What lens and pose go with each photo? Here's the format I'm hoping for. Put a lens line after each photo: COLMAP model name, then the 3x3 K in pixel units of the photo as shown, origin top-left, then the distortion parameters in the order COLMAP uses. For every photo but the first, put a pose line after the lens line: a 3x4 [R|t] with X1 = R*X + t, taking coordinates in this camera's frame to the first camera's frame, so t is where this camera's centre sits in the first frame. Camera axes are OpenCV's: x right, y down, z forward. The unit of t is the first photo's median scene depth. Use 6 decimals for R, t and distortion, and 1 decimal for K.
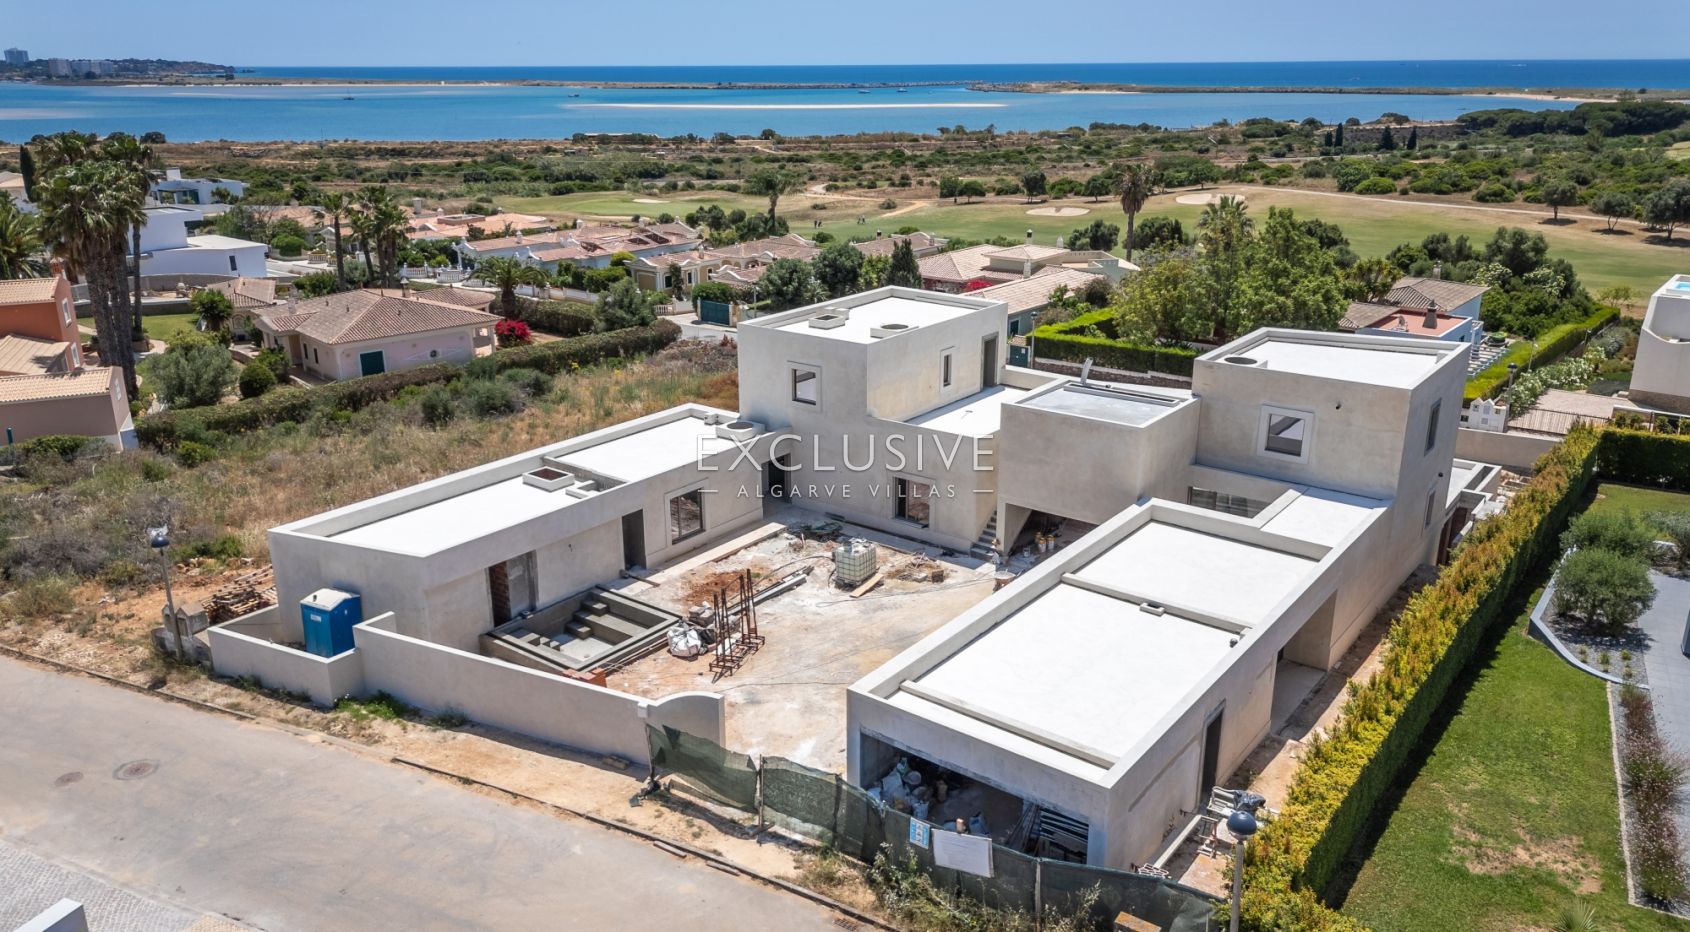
lens RADIAL K [[1205.8, 0, 832.3], [0, 1205.8, 465.2], [0, 0, 1]] dist [0.029806, -0.034201]
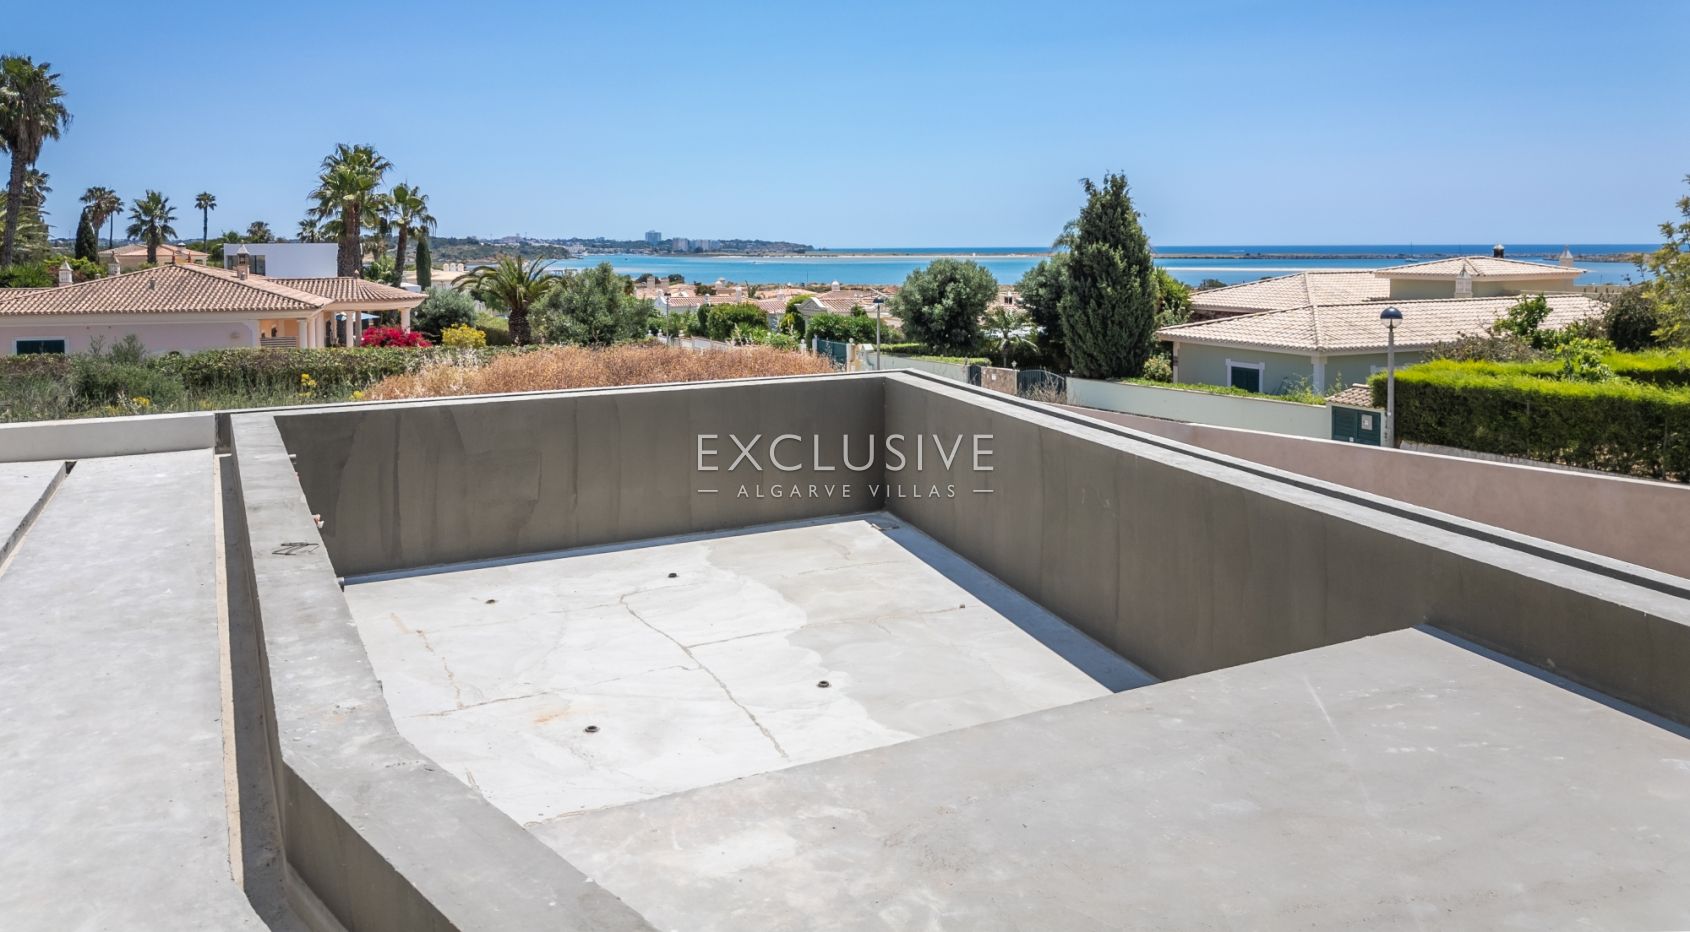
lens RADIAL K [[1205.8, 0, 834.4], [0, 1205.8, 342.5], [0, 0, 1]] dist [0.029806, -0.034201]
pose [[0.910808, 0.033148, -0.411497, 0.185099], [-0.129866, 0.969173, -0.209375, -0.025447], [0.391872, 0.244140, 0.887035, 0.704630]]
